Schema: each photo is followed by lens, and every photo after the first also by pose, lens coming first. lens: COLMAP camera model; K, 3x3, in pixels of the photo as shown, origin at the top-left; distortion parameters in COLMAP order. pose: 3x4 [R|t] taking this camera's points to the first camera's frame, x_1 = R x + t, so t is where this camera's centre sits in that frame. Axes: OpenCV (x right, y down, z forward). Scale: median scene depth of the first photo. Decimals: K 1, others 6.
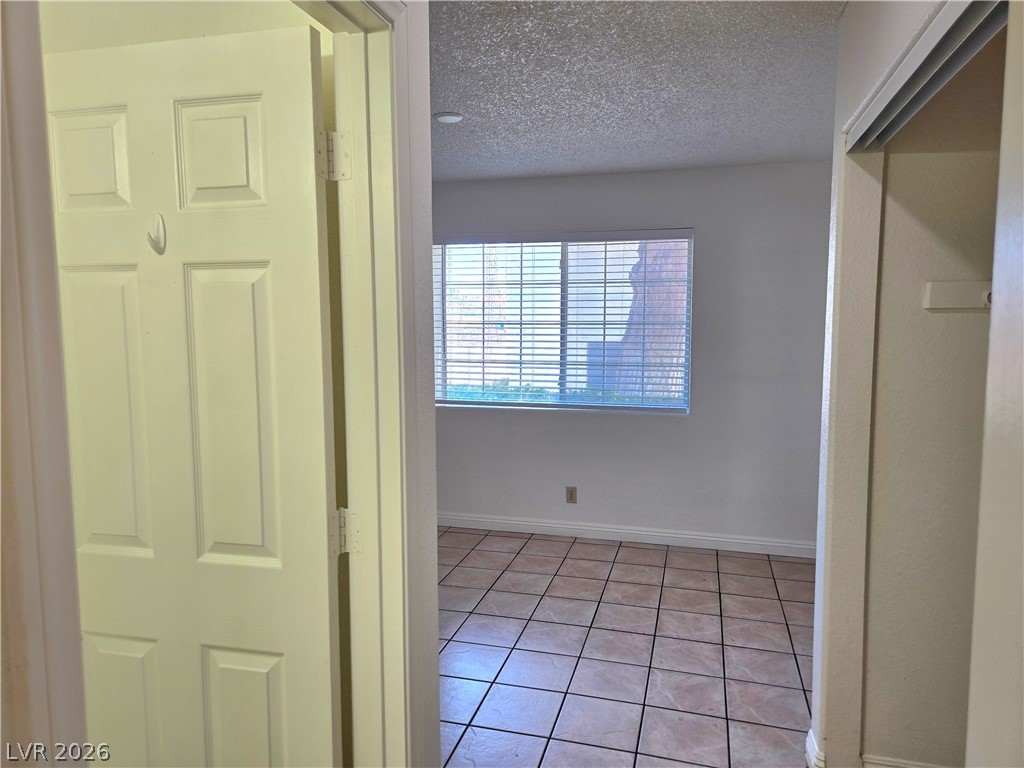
lens RADIAL K [[688.7, 0, 510.8], [0, 688.7, 381.3], [0, 0, 1]] dist [0.054490, -0.044690]
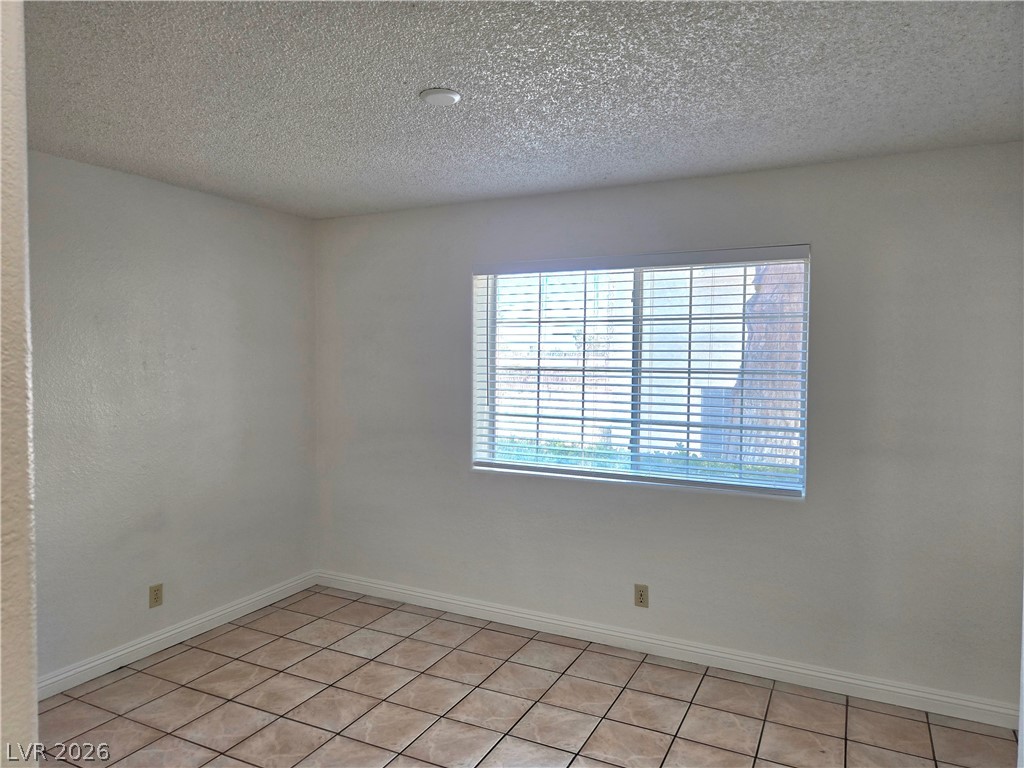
lens RADIAL K [[688.7, 0, 506.3], [0, 688.7, 383.0], [0, 0, 1]] dist [0.054490, -0.044690]
pose [[0.979813, 0.014762, -0.199372, 0.090969], [-0.025790, 0.998270, -0.052832, -0.025806], [0.198248, 0.056907, 0.978499, 0.210957]]
